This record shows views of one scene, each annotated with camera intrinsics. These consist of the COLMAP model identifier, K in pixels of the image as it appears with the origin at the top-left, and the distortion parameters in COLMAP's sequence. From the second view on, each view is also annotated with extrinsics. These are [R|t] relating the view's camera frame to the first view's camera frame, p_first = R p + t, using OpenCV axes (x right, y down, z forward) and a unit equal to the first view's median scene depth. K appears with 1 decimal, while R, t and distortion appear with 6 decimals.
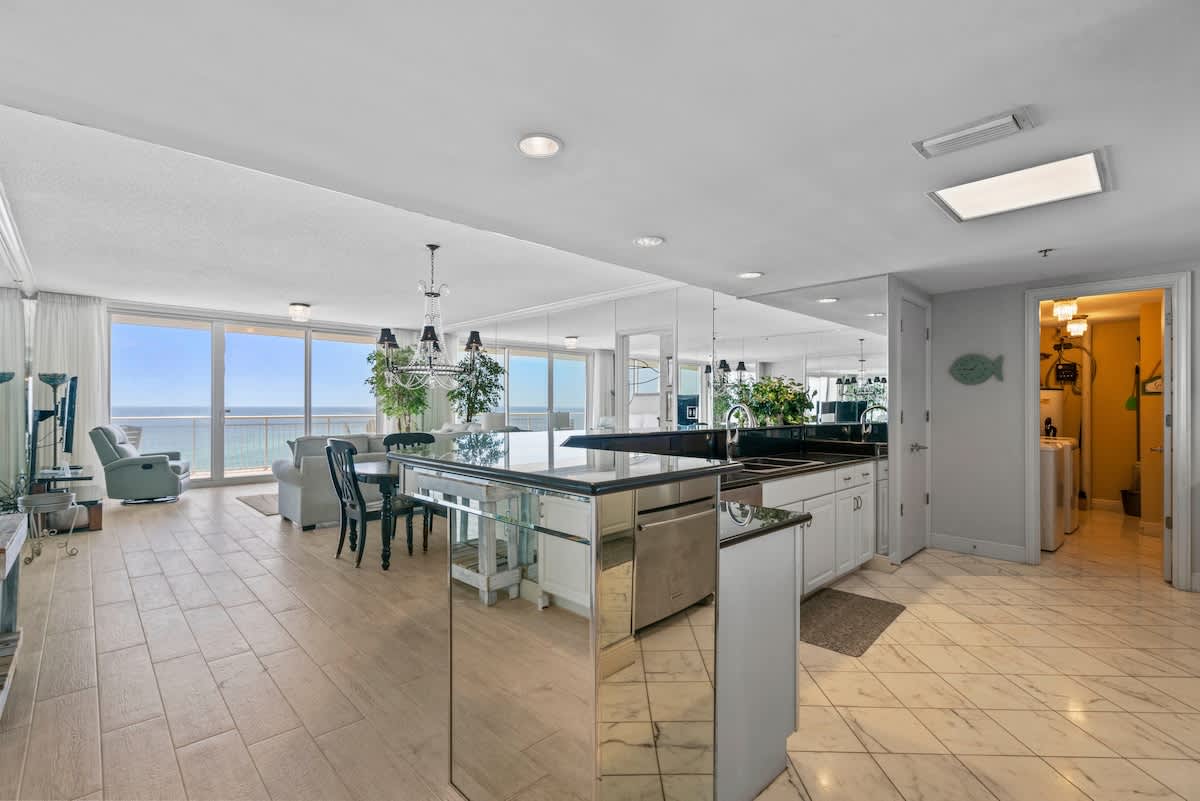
lens RADIAL K [[538.9, 0, 592.3], [0, 538.9, 403.8], [0, 0, 1]] dist [0.000277, 0.000042]
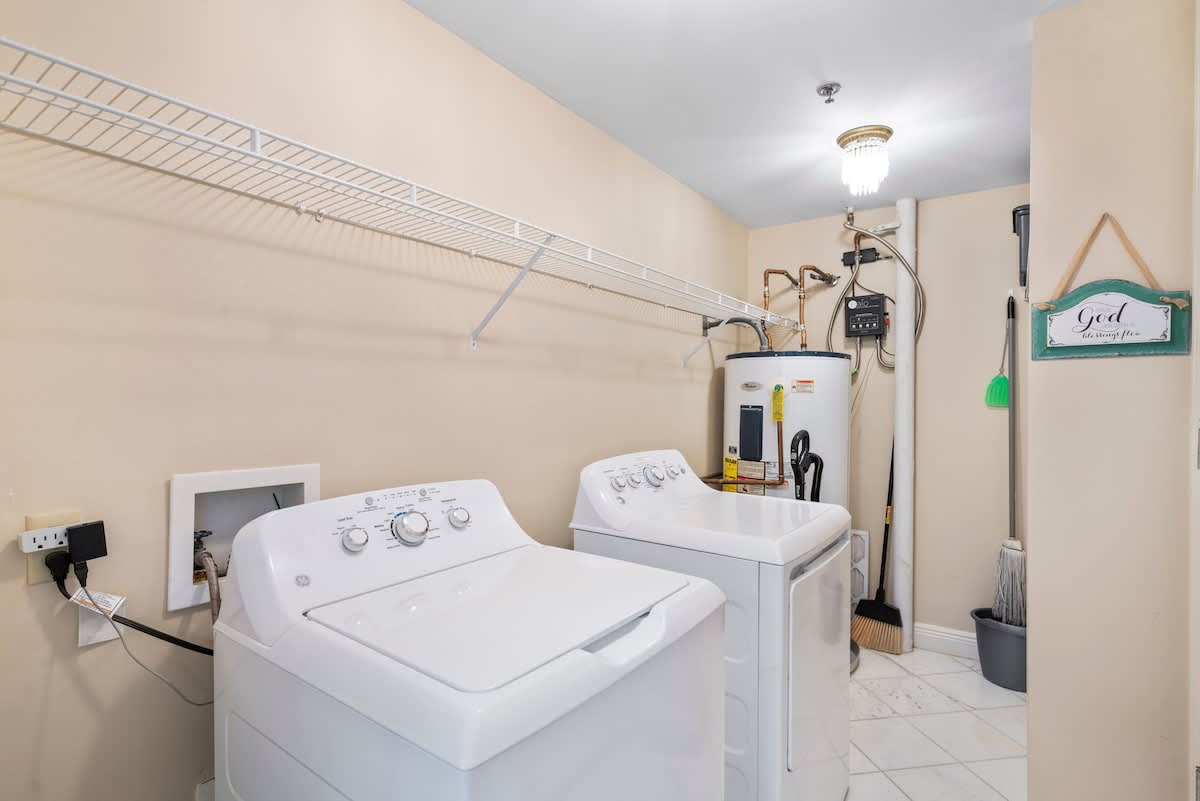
lens RADIAL K [[575.1, 0, 600.0], [0, 575.1, 400.5], [0, 0, 1]] dist [0.000307, 0.000084]
pose [[0.982893, 0.004733, 0.184119, 0.946350], [-0.005992, 0.999962, 0.006282, 0.006938], [-0.184082, -0.007278, 0.982884, 0.952861]]
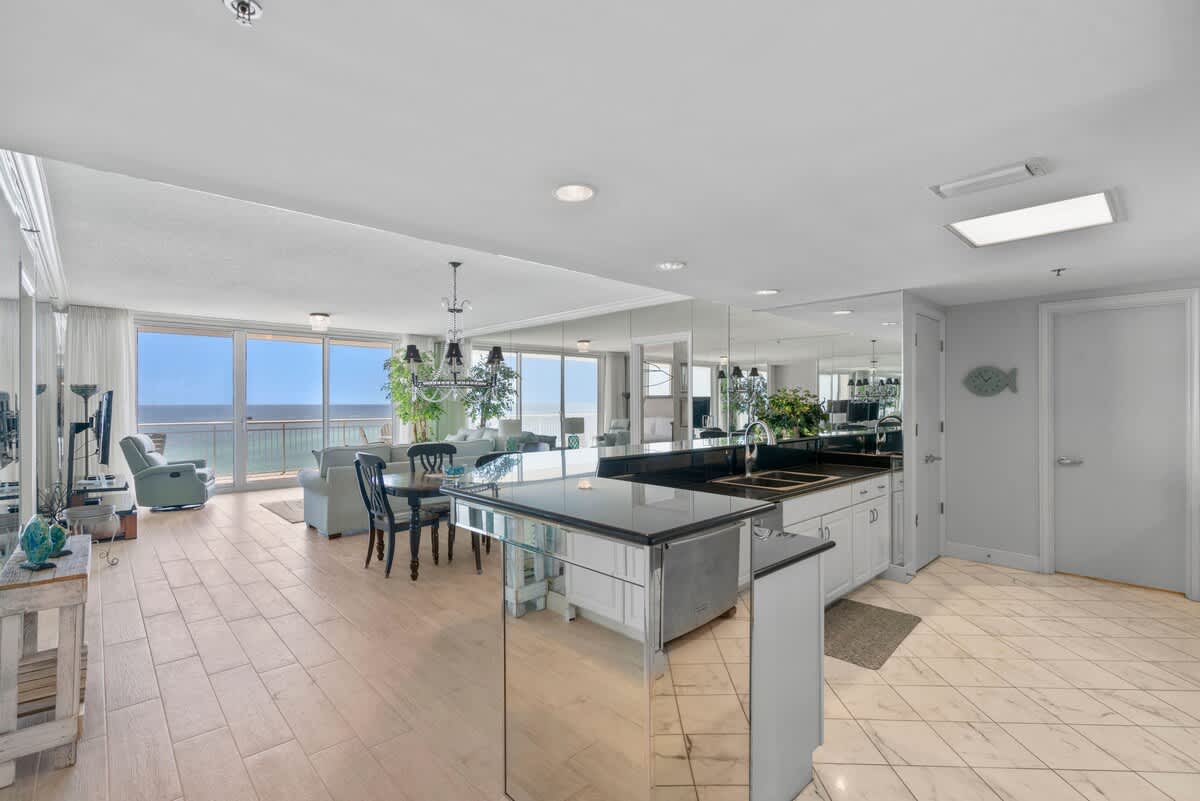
lens RADIAL K [[542.2, 0, 591.1], [0, 542.2, 402.4], [0, 0, 1]] dist [-0.000449, 0.000297]
pose [[0.999880, -0.005051, -0.014617, -0.025922], [0.005115, 0.999977, 0.004355, -0.034676], [0.014595, -0.004429, 0.999884, -0.034007]]
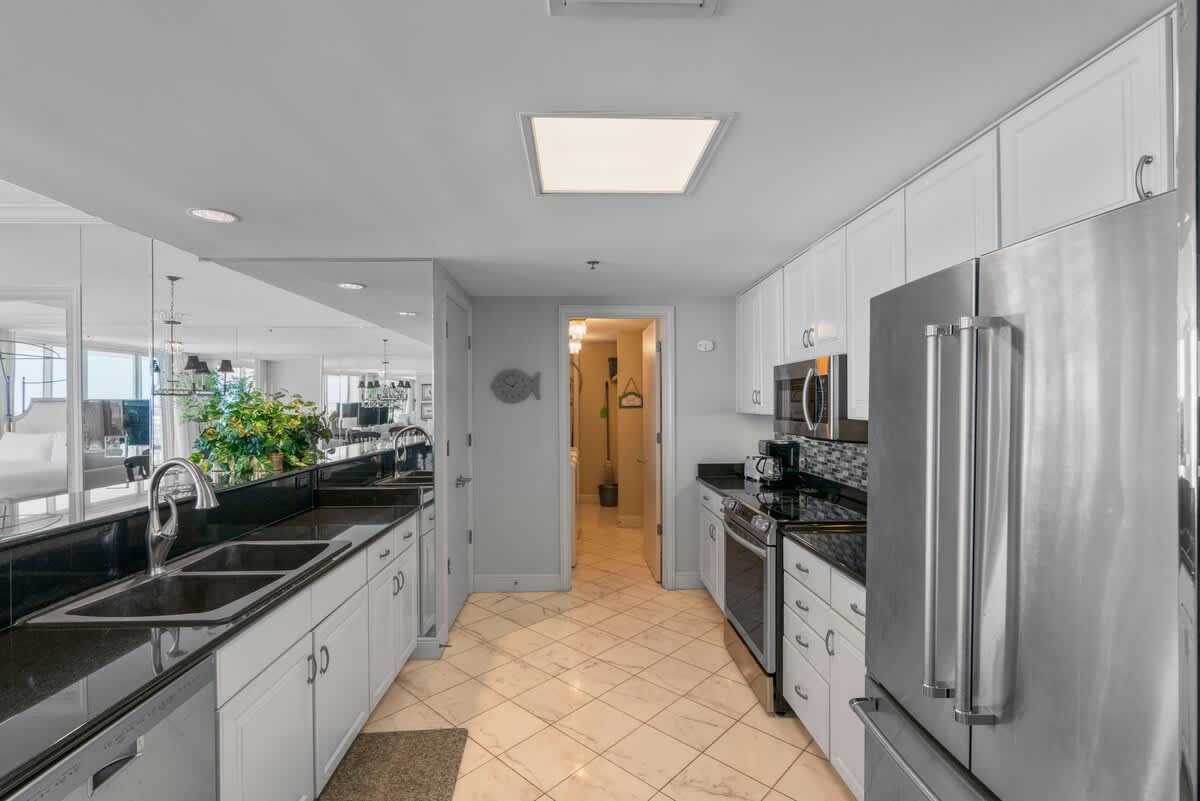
lens RADIAL K [[538.9, 0, 592.3], [0, 538.9, 403.8], [0, 0, 1]] dist [0.000277, 0.000042]
pose [[0.669028, -0.008434, 0.743189, 0.135347], [0.003826, 0.999961, 0.007904, -0.044250], [-0.743227, -0.002445, 0.669035, 0.324042]]
